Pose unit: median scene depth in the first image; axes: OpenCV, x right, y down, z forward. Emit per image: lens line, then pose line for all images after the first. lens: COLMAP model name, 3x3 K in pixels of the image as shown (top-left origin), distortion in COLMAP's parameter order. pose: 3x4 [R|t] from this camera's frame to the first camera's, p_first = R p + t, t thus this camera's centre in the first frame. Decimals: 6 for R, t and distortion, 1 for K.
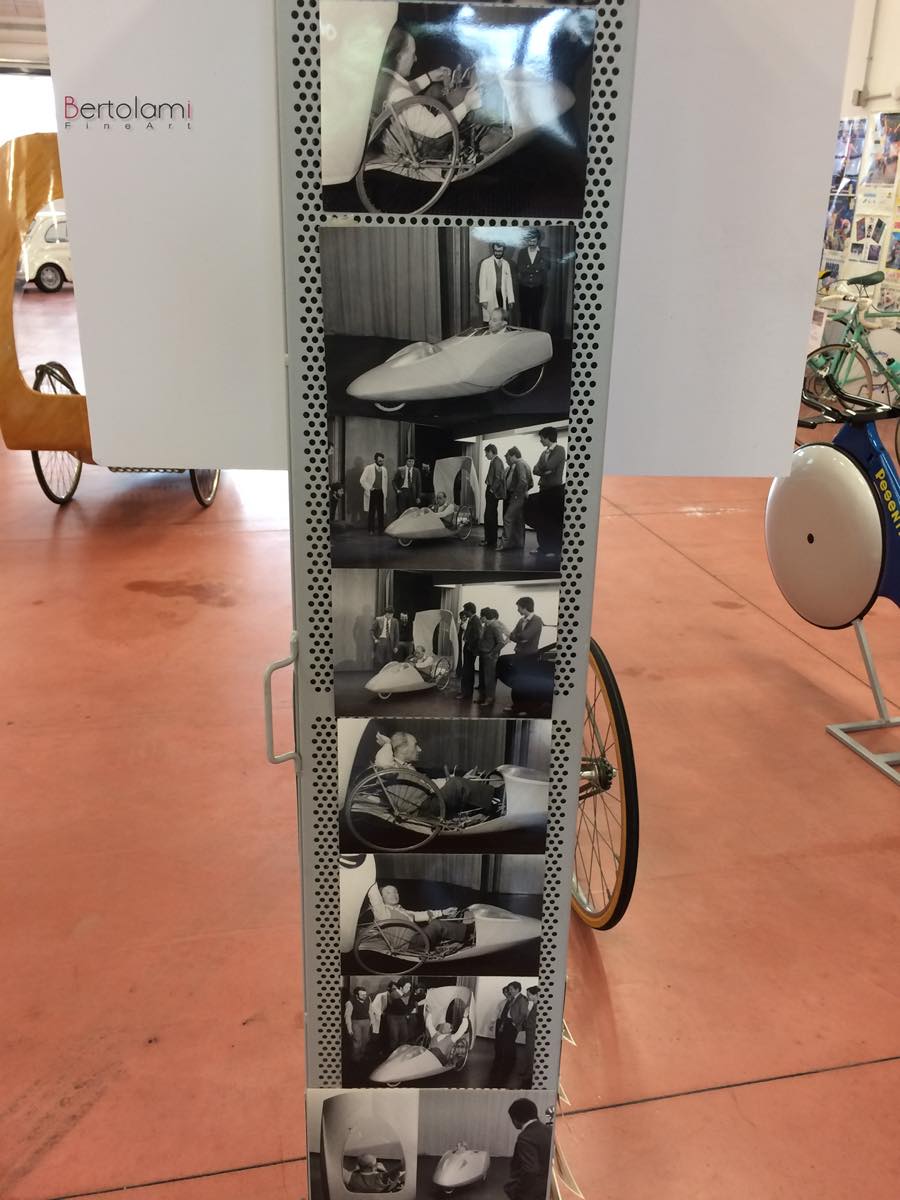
lens RADIAL K [[1034.0, 0, 453.4], [0, 1034.0, 602.3], [0, 0, 1]] dist [0.062533, -0.062416]
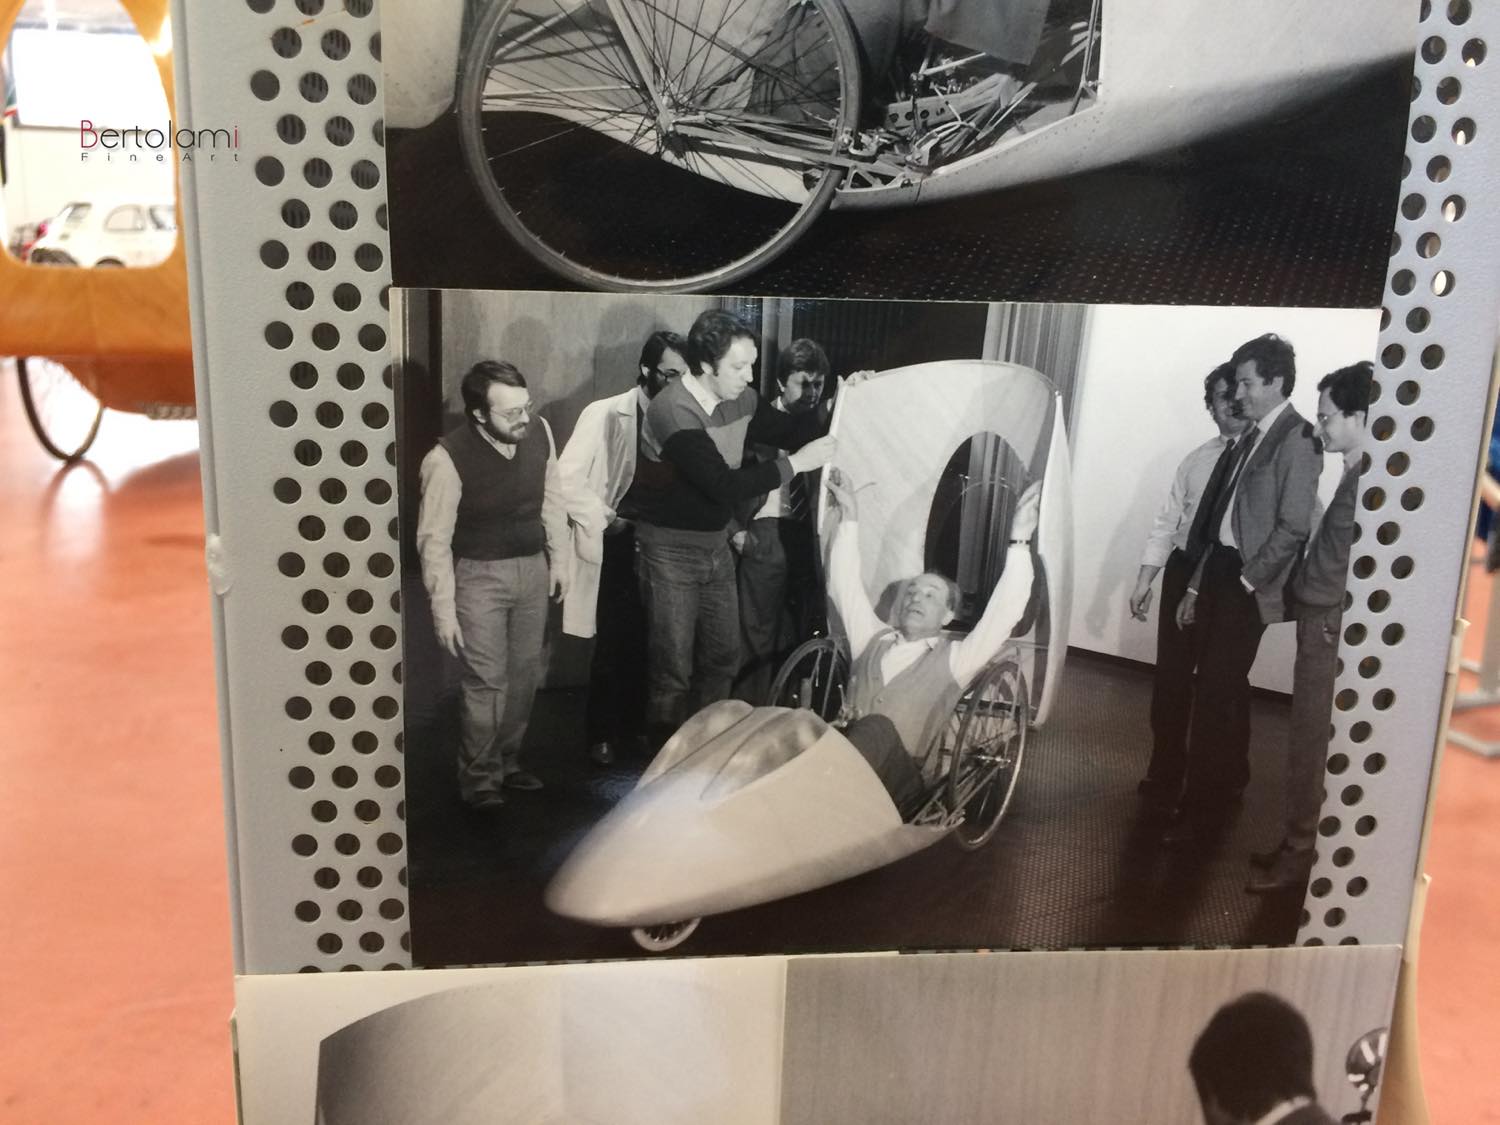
lens RADIAL K [[1292.5, 0, 745.1], [0, 1292.5, 563.1], [0, 0, 1]] dist [0.062533, -0.062416]
pose [[0.996662, -0.015050, 0.080236, -0.062529], [0.025013, 0.991885, -0.124652, 0.432185], [-0.077709, 0.126242, 0.988951, 0.753686]]
